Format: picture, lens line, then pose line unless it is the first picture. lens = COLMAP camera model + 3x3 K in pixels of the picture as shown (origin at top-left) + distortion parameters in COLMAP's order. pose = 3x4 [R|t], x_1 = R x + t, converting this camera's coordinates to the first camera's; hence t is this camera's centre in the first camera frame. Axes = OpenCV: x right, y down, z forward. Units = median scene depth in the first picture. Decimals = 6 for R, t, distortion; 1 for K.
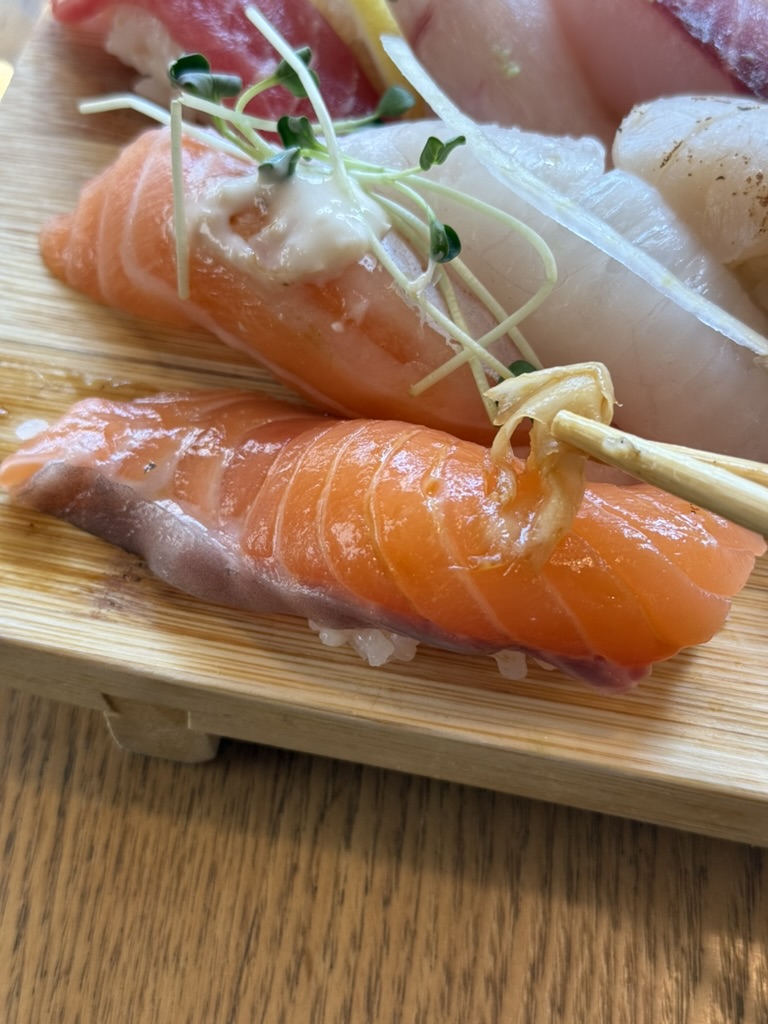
lens RADIAL K [[1421.9, 0, 384.0], [0, 1421.9, 512.0], [0, 0, 1]] dist [0.011629, 0.034651]
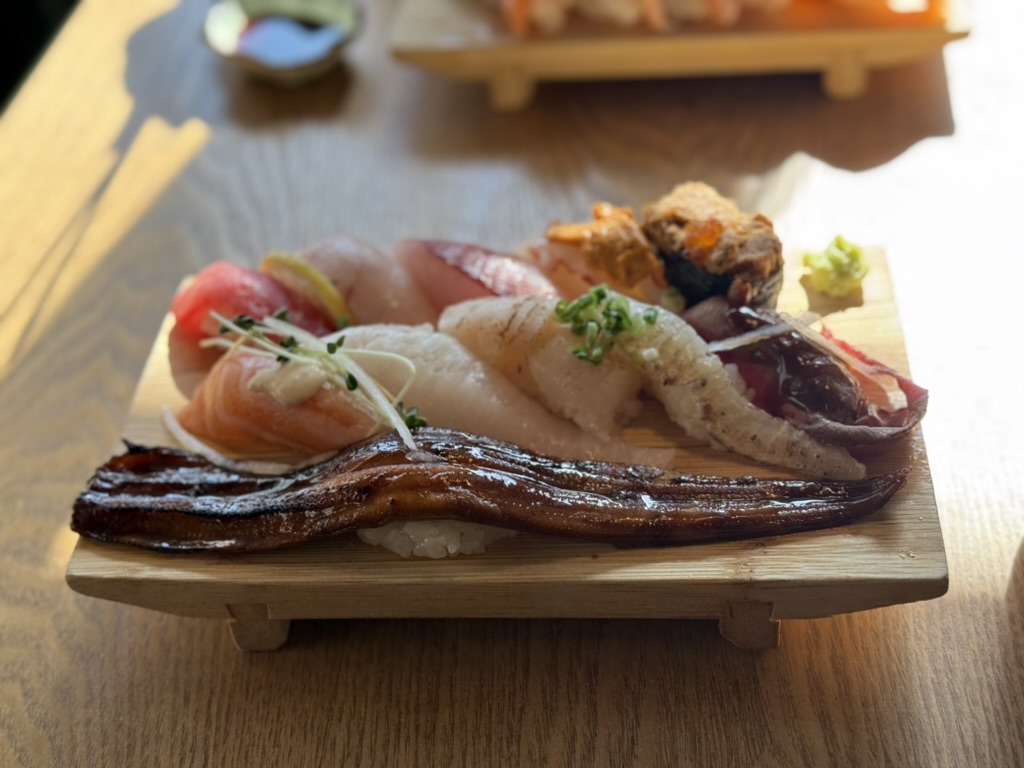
lens RADIAL K [[1421.9, 0, 512.0], [0, 1421.9, 384.0], [0, 0, 1]] dist [0.011629, 0.034651]
pose [[0.987774, -0.146836, 0.052369, 0.147778], [0.155880, 0.934915, -0.318803, 0.540384], [-0.002149, 0.323068, 0.946373, -1.034866]]
